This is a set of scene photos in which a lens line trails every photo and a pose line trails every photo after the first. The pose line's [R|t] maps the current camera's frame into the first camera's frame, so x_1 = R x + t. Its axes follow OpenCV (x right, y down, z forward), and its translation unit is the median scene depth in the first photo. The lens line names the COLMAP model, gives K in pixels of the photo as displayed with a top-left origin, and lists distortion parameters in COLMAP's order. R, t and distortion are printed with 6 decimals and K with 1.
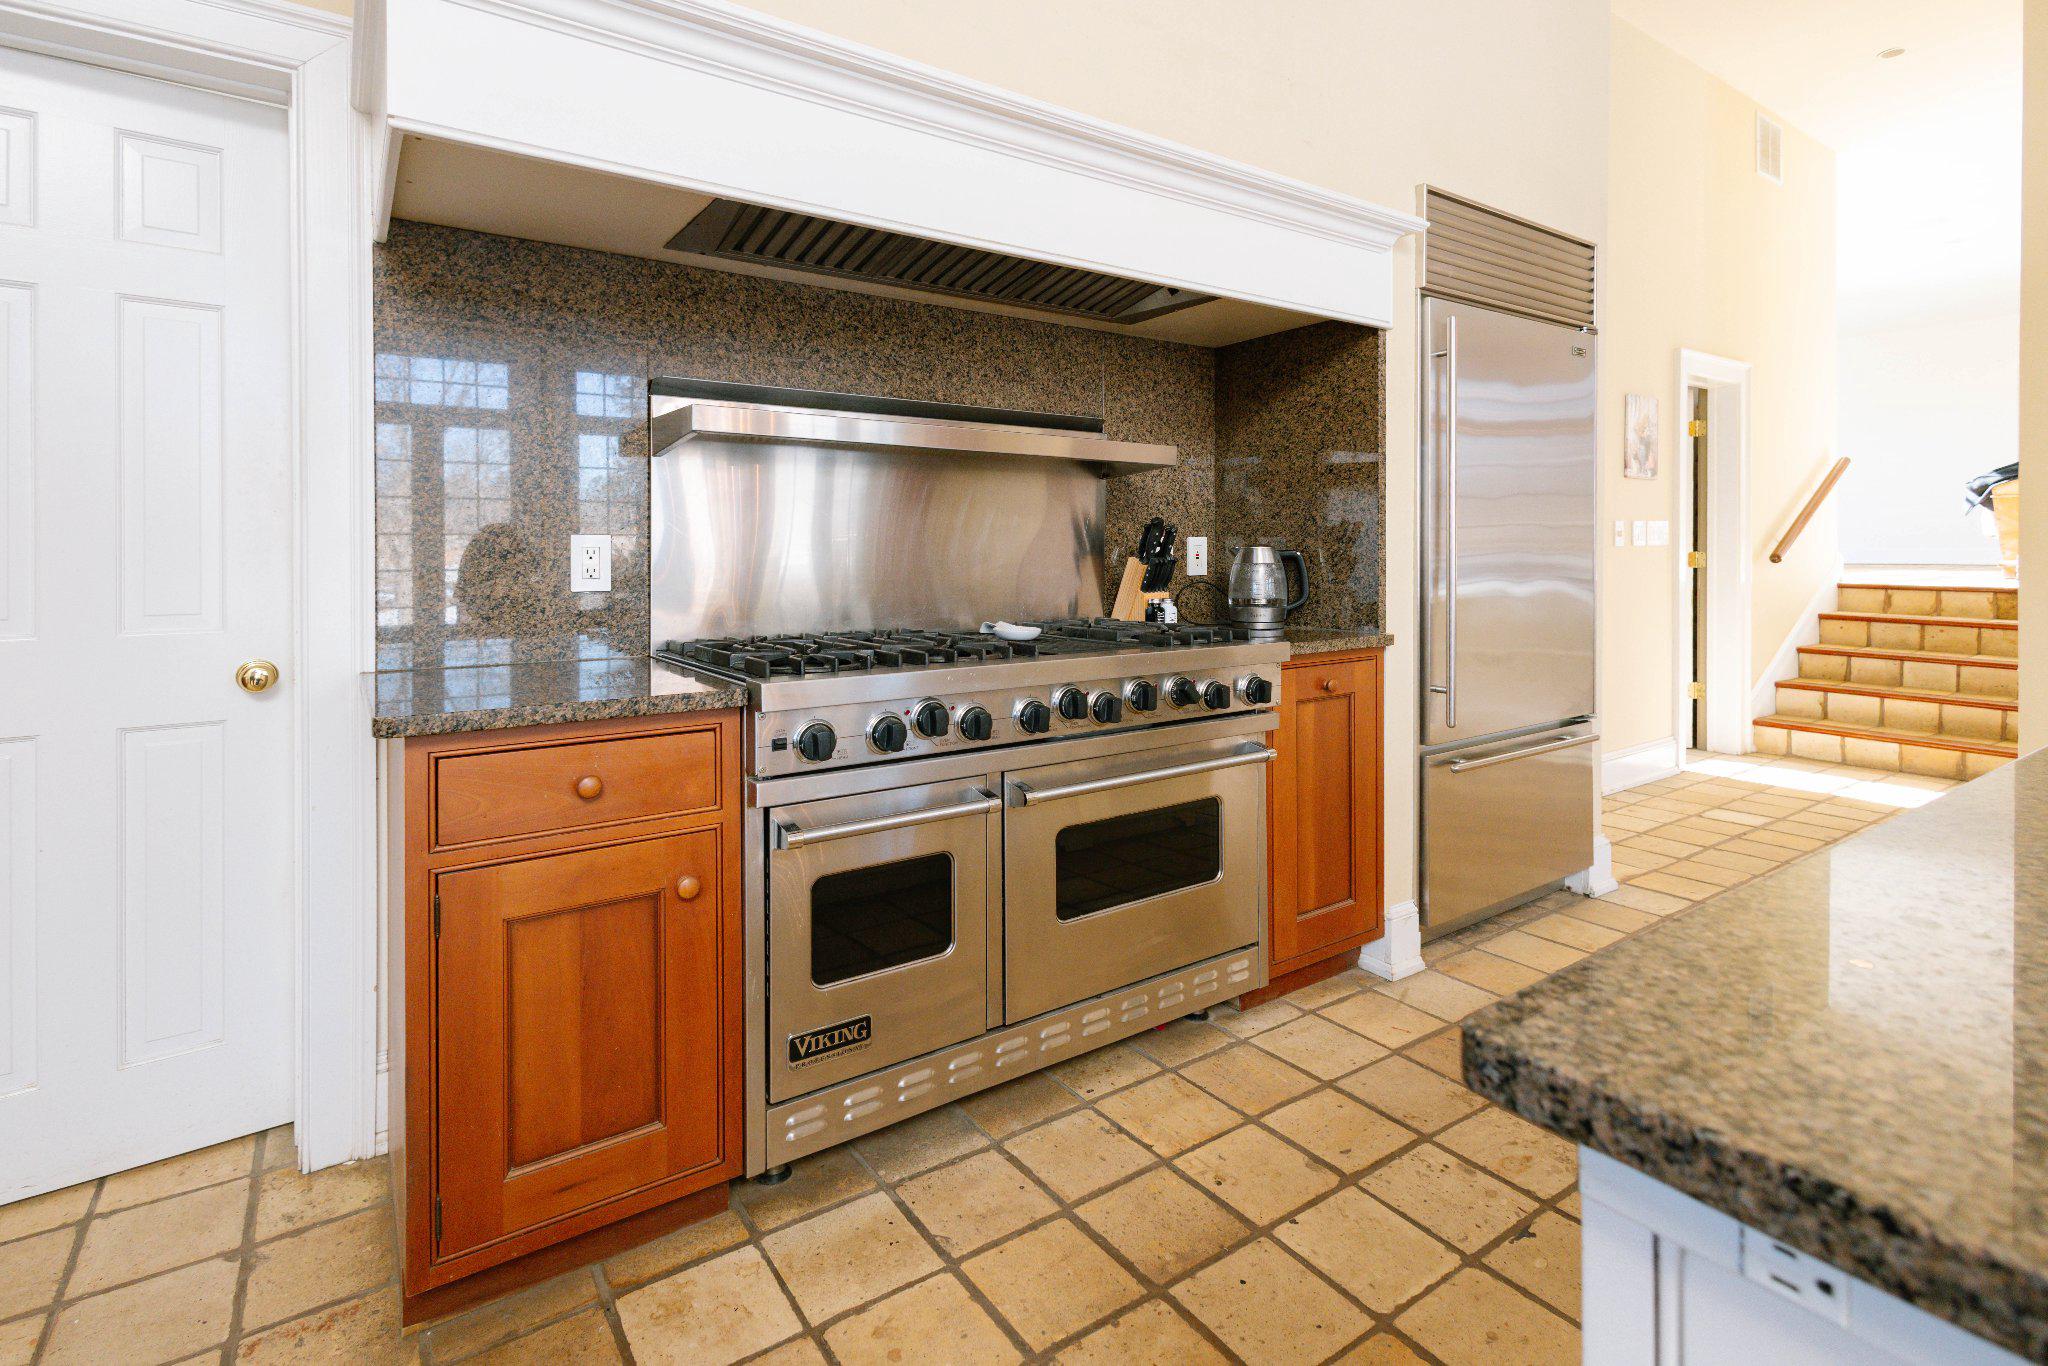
lens RADIAL K [[957.9, 0, 983.5], [0, 957.9, 552.2], [0, 0, 1]] dist [0.008175, 0.000796]
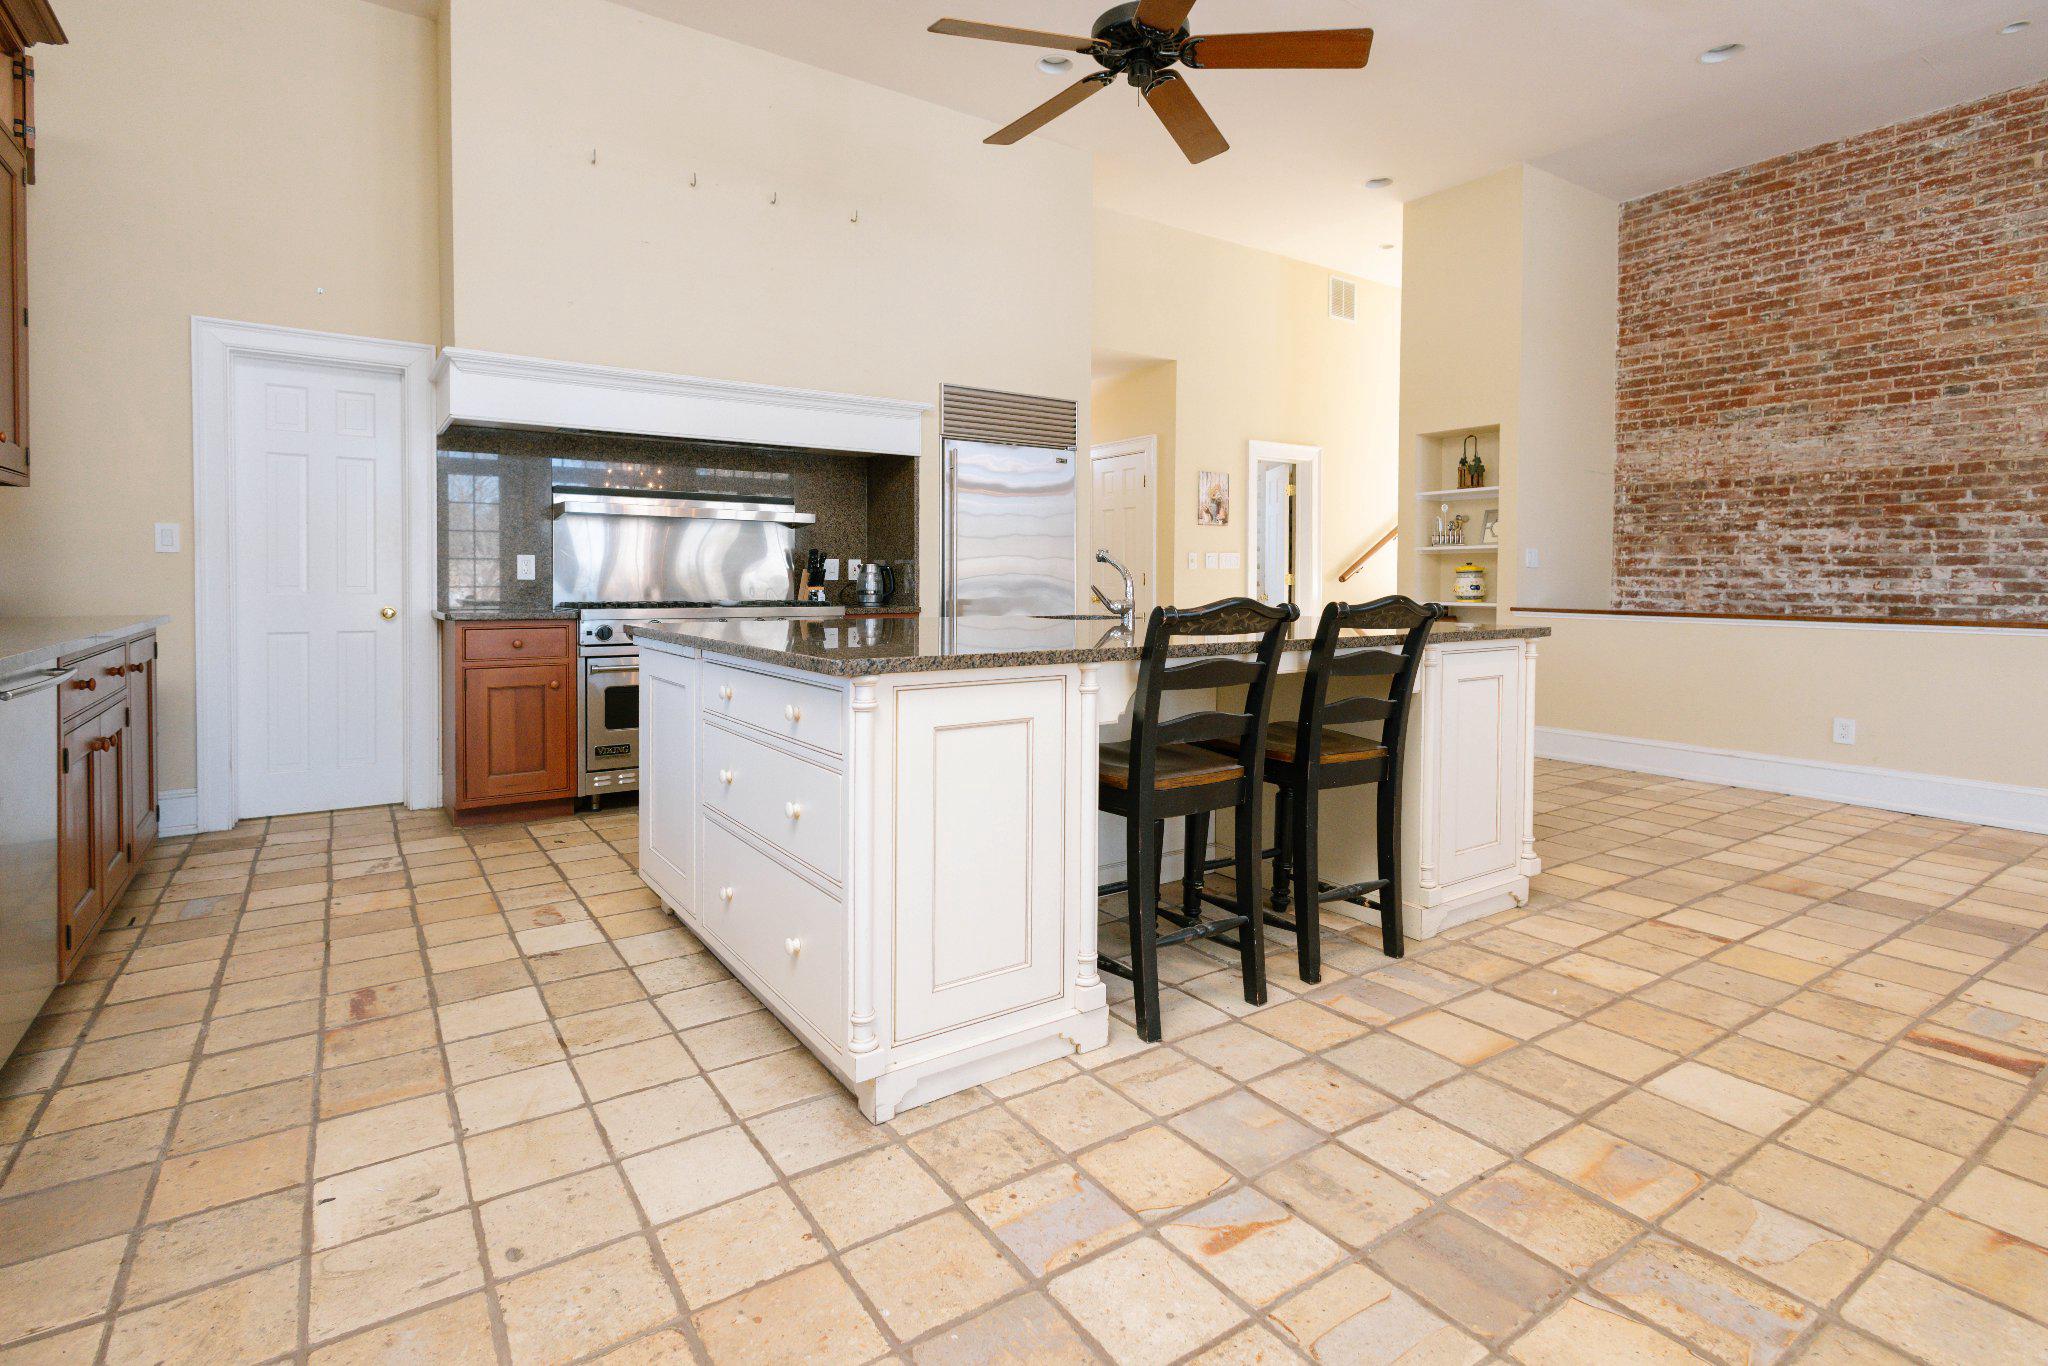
lens RADIAL K [[957.9, 0, 941.3], [0, 957.9, 587.6], [0, 0, 1]] dist [0.008175, 0.000796]
pose [[0.999361, 0.003754, -0.035542, 0.513816], [-0.003718, 0.999993, 0.001075, 0.040486], [0.035545, -0.000943, 0.999368, -0.975097]]
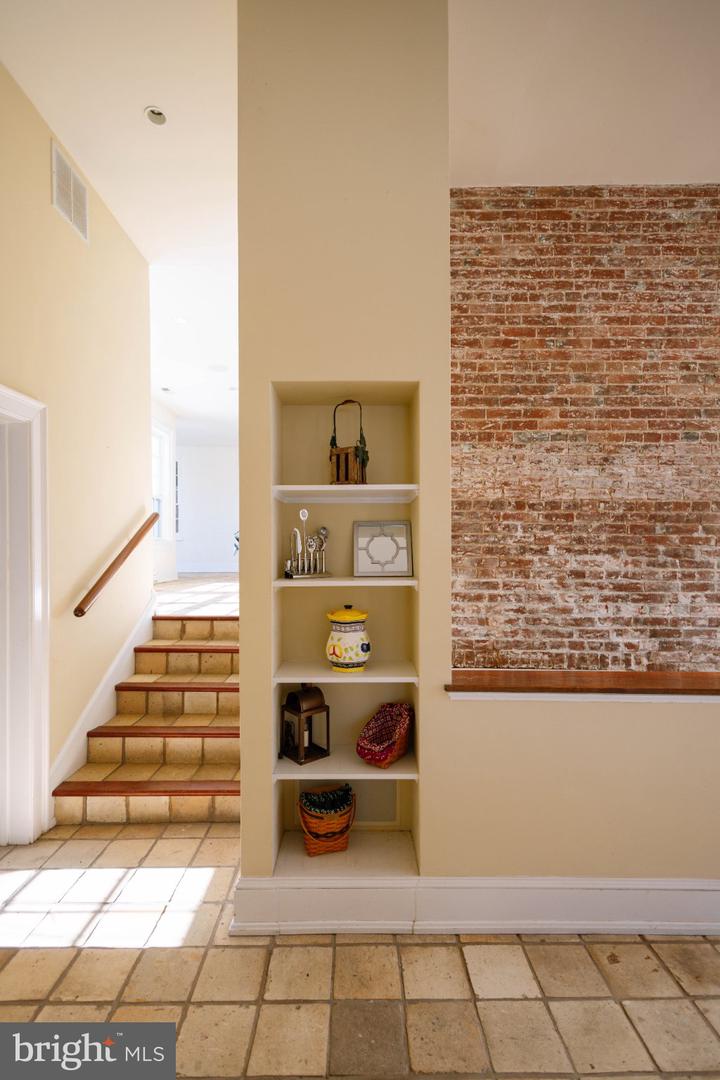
lens RADIAL K [[505.1, 0, 360.6], [0, 505.1, 546.8], [0, 0, 1]] dist [0.008175, 0.000796]
pose [[0.542323, 0.000319, 0.840170, 1.077030], [0.010697, 0.999916, -0.007284, -0.103482], [-0.840102, 0.012937, 0.542274, 0.949491]]
